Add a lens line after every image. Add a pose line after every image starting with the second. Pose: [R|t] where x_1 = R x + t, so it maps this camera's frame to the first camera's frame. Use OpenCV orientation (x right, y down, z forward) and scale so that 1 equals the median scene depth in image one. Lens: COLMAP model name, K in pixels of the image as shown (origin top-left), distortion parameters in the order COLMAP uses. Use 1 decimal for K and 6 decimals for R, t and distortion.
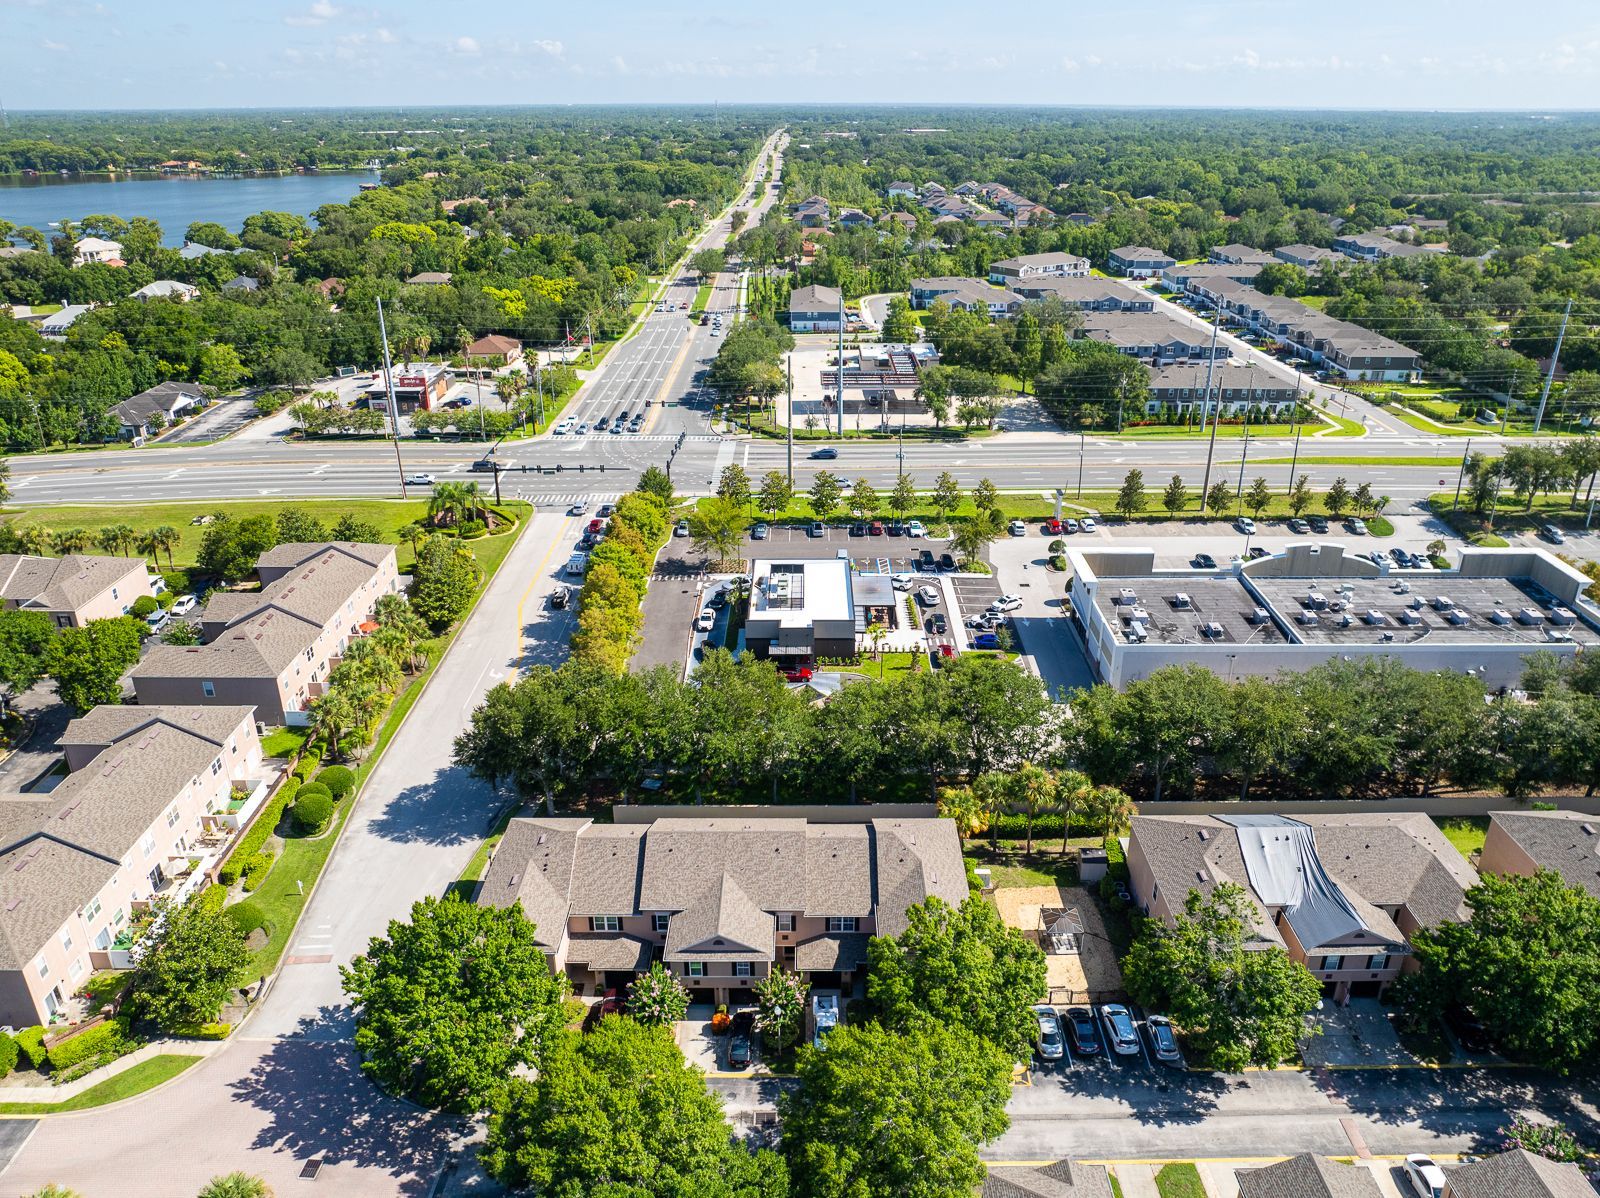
lens RADIAL K [[1126.5, 0, 809.8], [0, 1126.5, 602.0], [0, 0, 1]] dist [-0.053529, 0.028687]
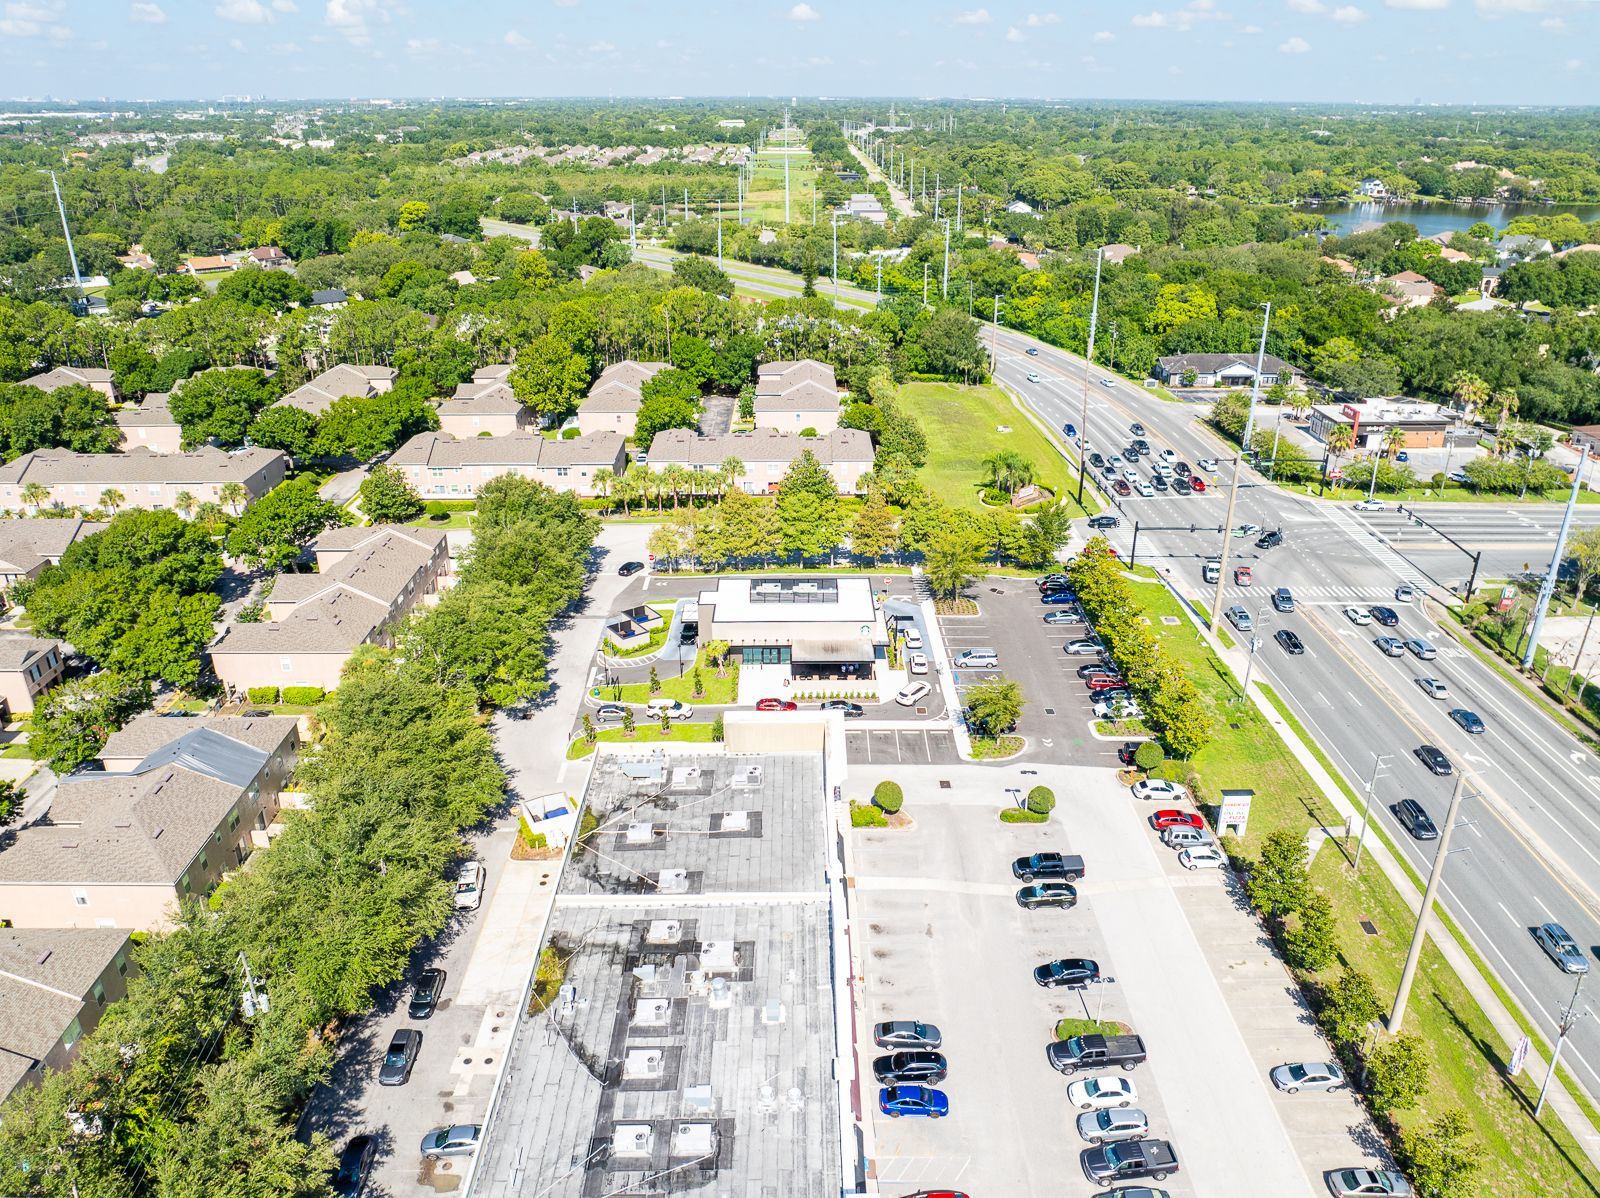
lens RADIAL K [[1126.5, 0, 815.1], [0, 1126.5, 607.1], [0, 0, 1]] dist [-0.053529, 0.028687]
pose [[0.016817, 0.417665, -0.908445, 0.693620], [-0.415542, 0.829310, 0.373590, -0.297934], [0.909419, 0.371214, 0.187504, 0.663809]]
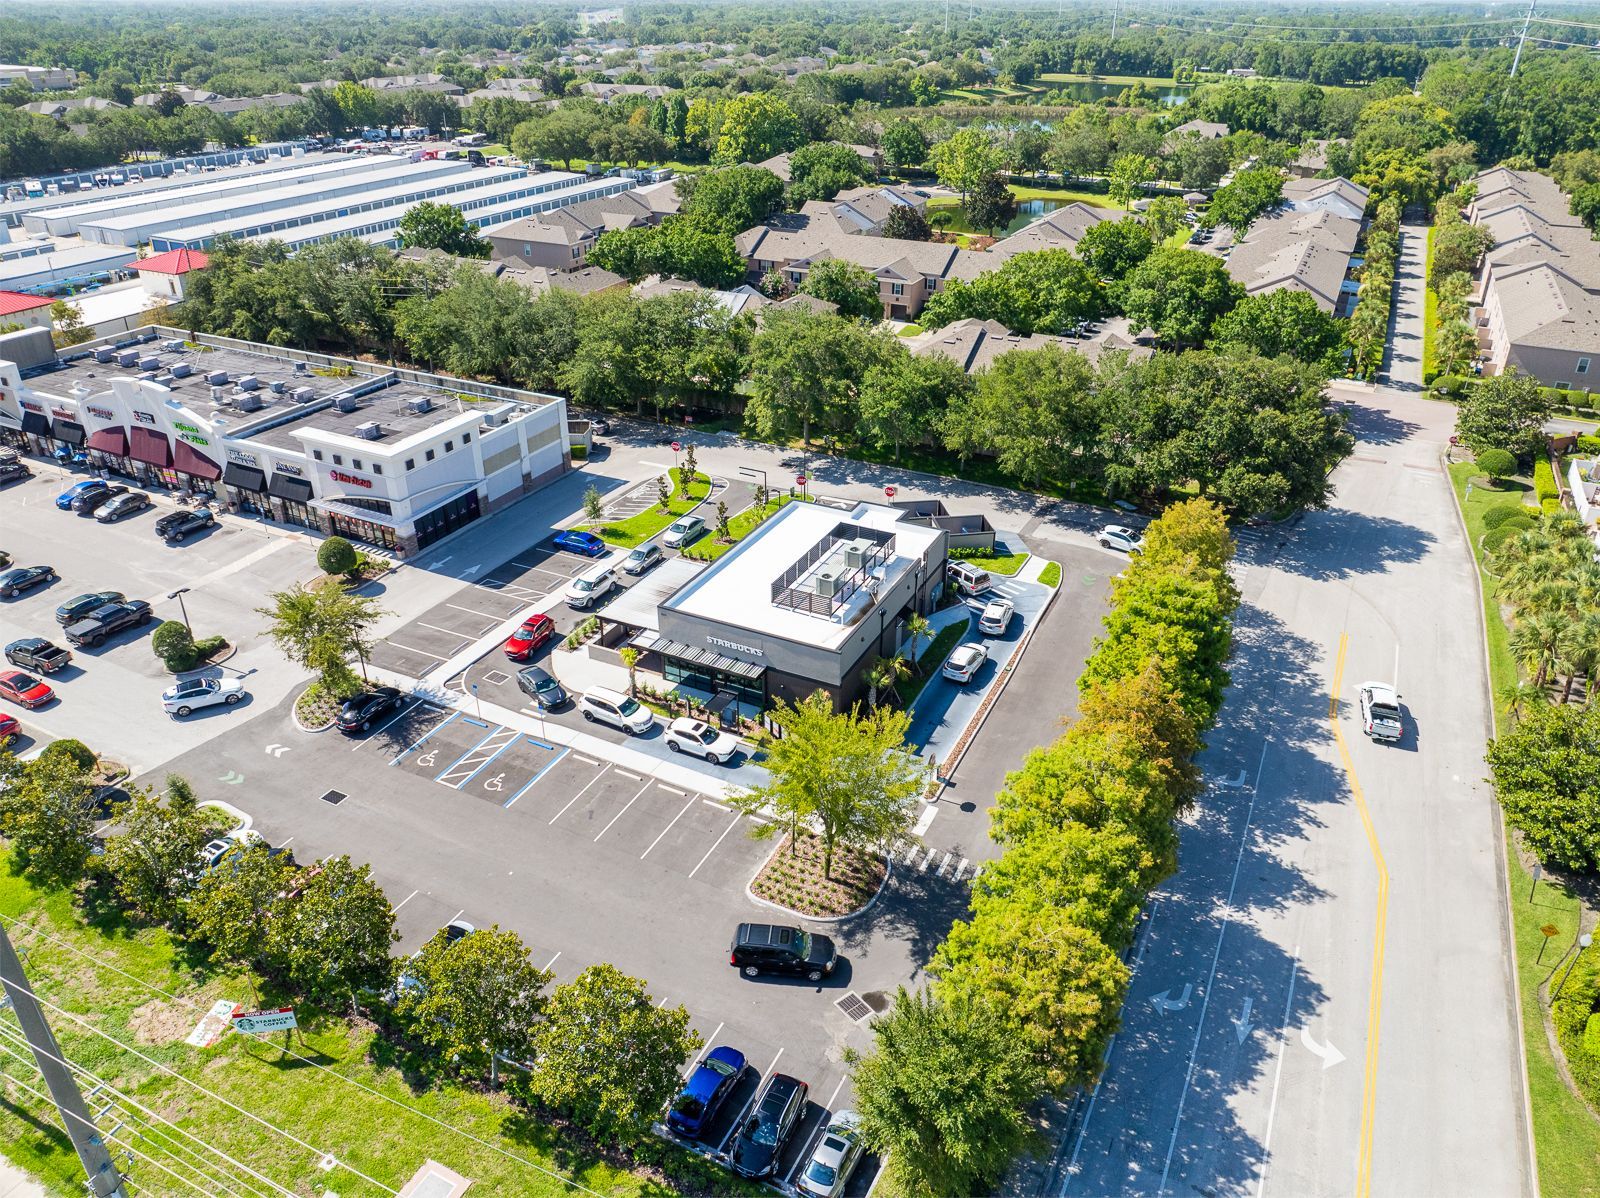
lens RADIAL K [[1126.5, 0, 799.8], [0, 1126.5, 588.8], [0, 0, 1]] dist [-0.053529, 0.028687]
pose [[-0.893389, -0.214019, 0.395035, -0.175318], [0.182540, 0.630508, 0.754413, -0.333374], [-0.410531, 0.746094, -0.524221, 1.029000]]
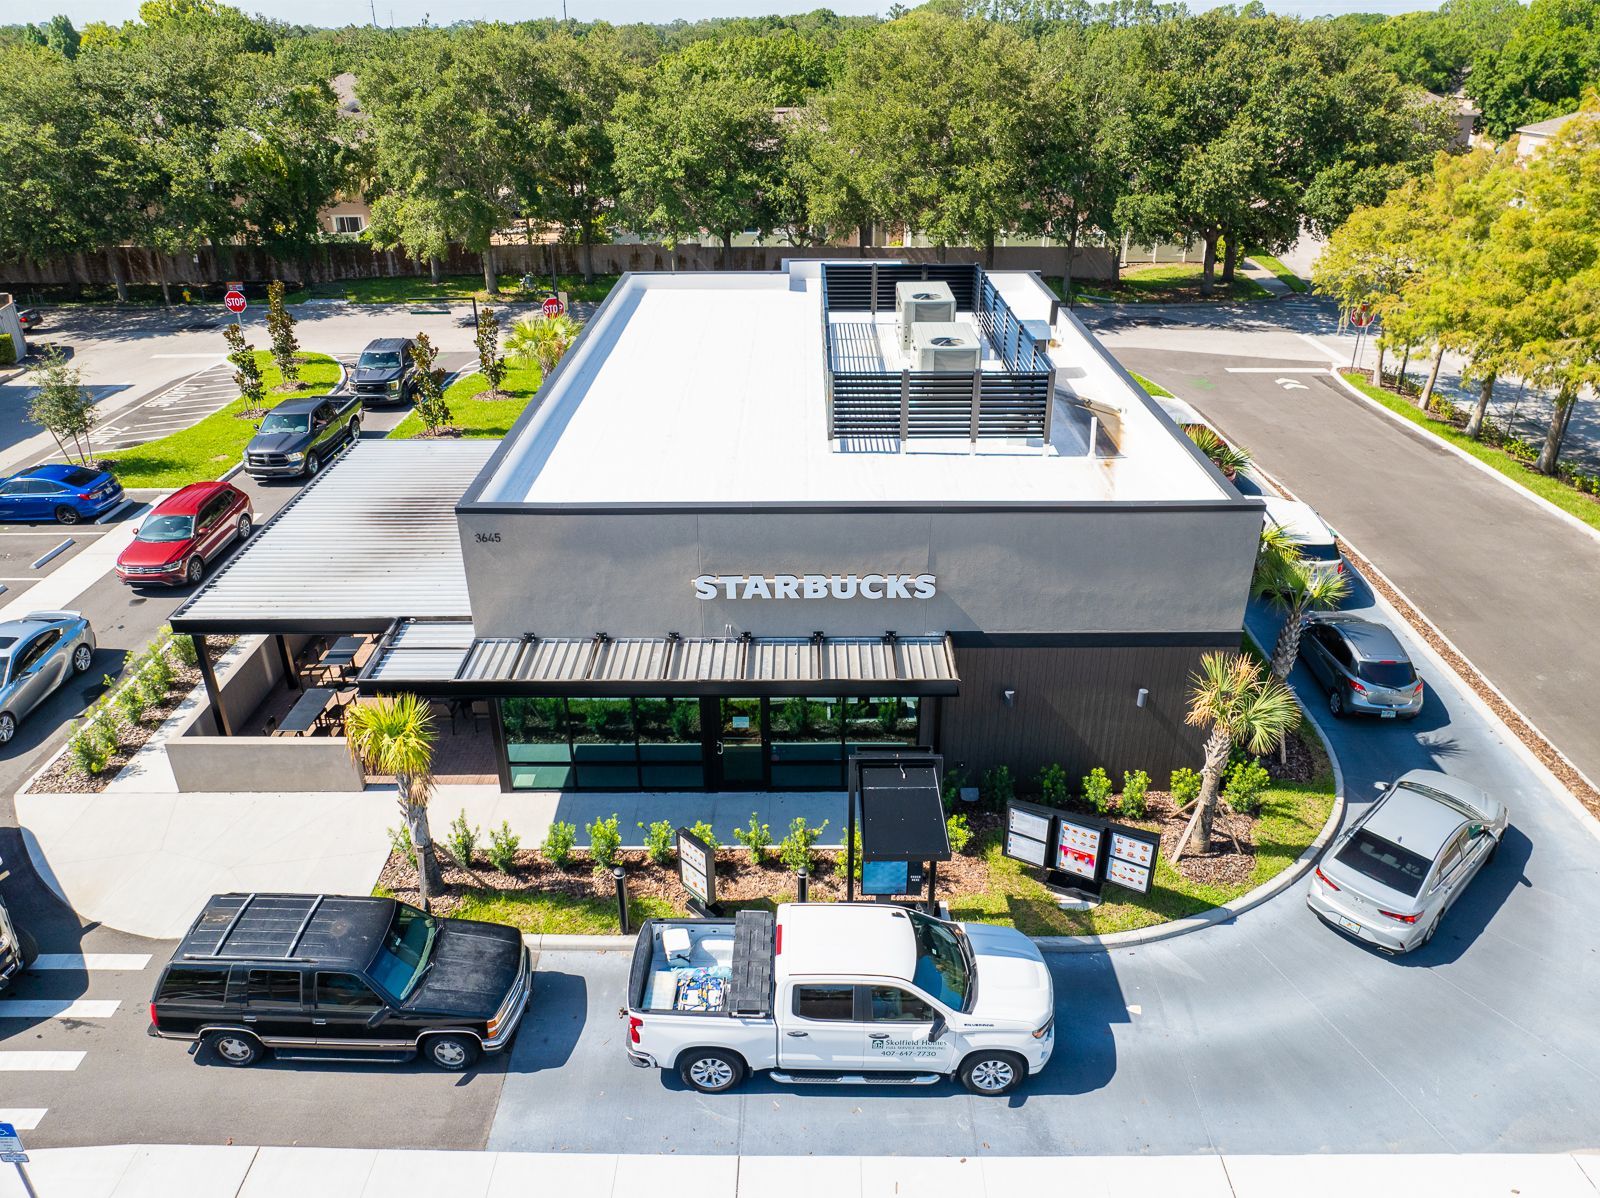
lens RADIAL K [[1126.5, 0, 803.6], [0, 1126.5, 590.6], [0, 0, 1]] dist [-0.053529, 0.028687]
pose [[-0.999997, 0.001963, 0.001736, -0.001583], [0.002585, 0.629619, 0.776900, -0.105771], [0.000432, 0.776901, -0.629622, 0.910884]]
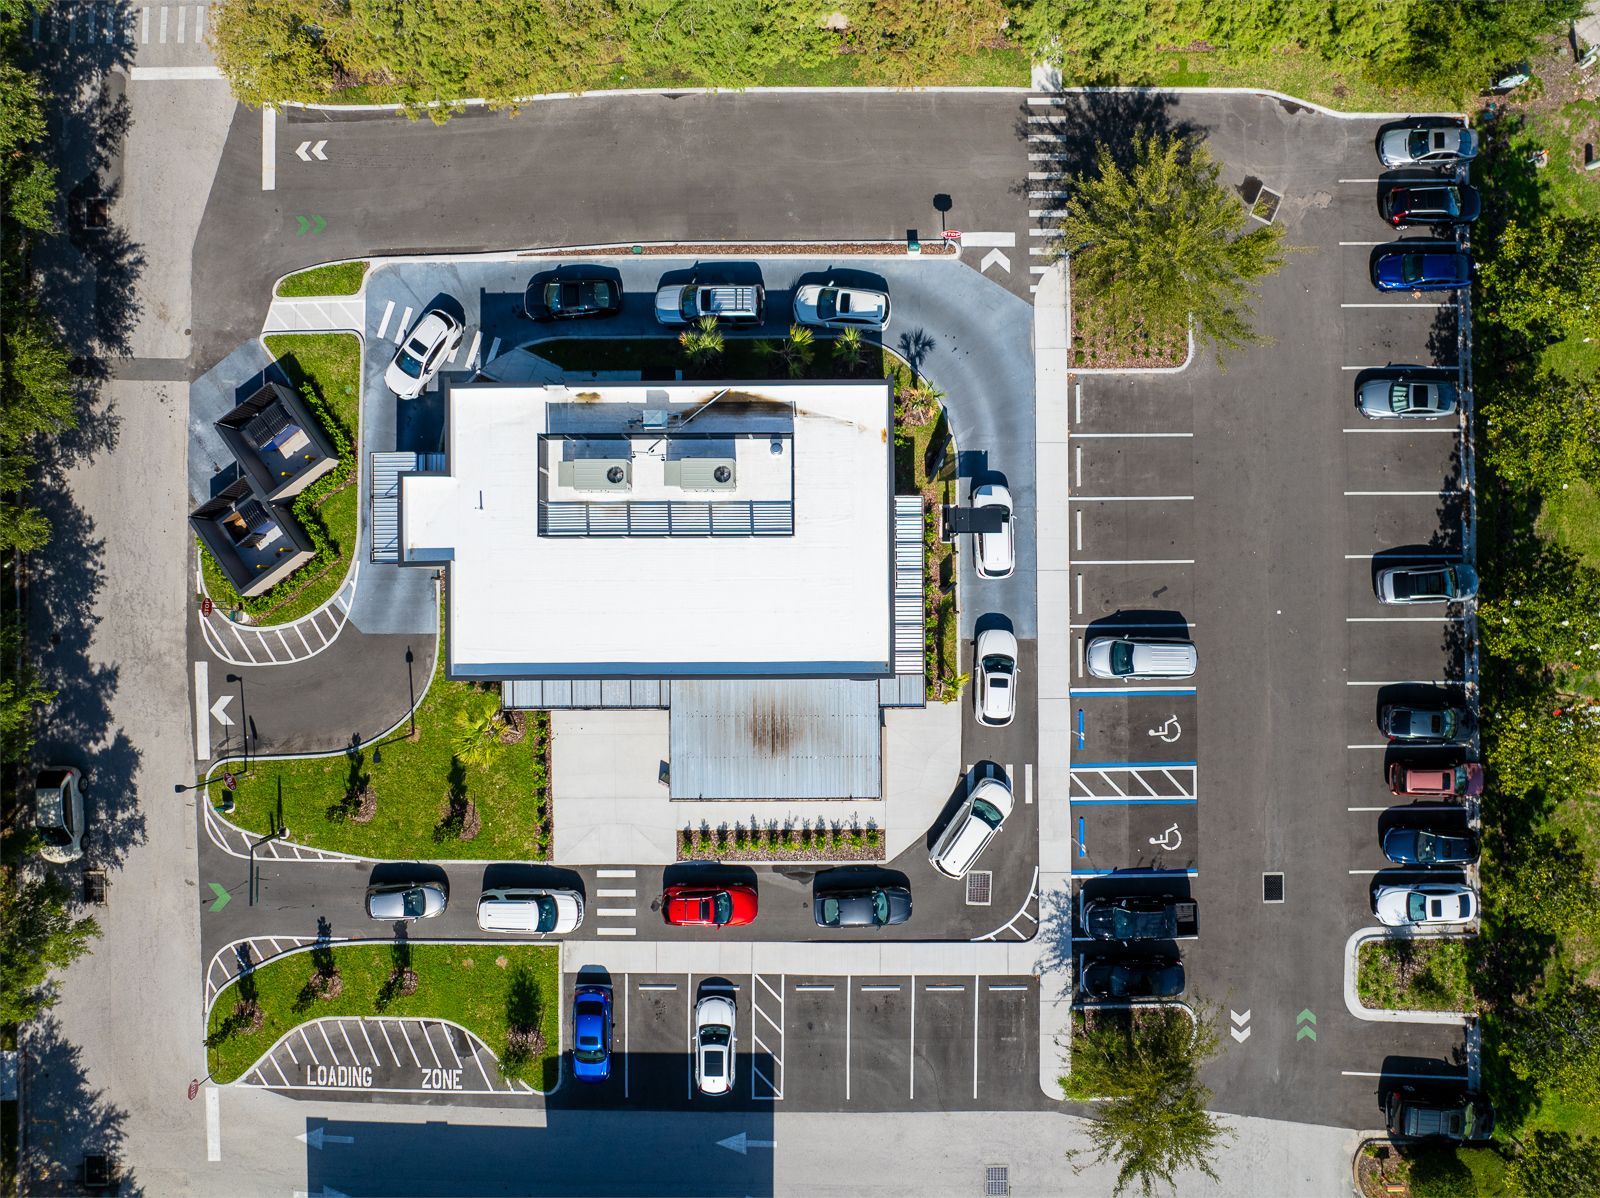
lens RADIAL K [[1126.5, 0, 799.6], [0, 1126.5, 600.7], [0, 0, 1]] dist [-0.053529, 0.028687]
pose [[0.003658, 0.999962, -0.007936, 0.013614], [-0.404959, 0.008738, 0.914293, -0.268041], [0.914328, -0.000131, 0.404976, 0.712361]]
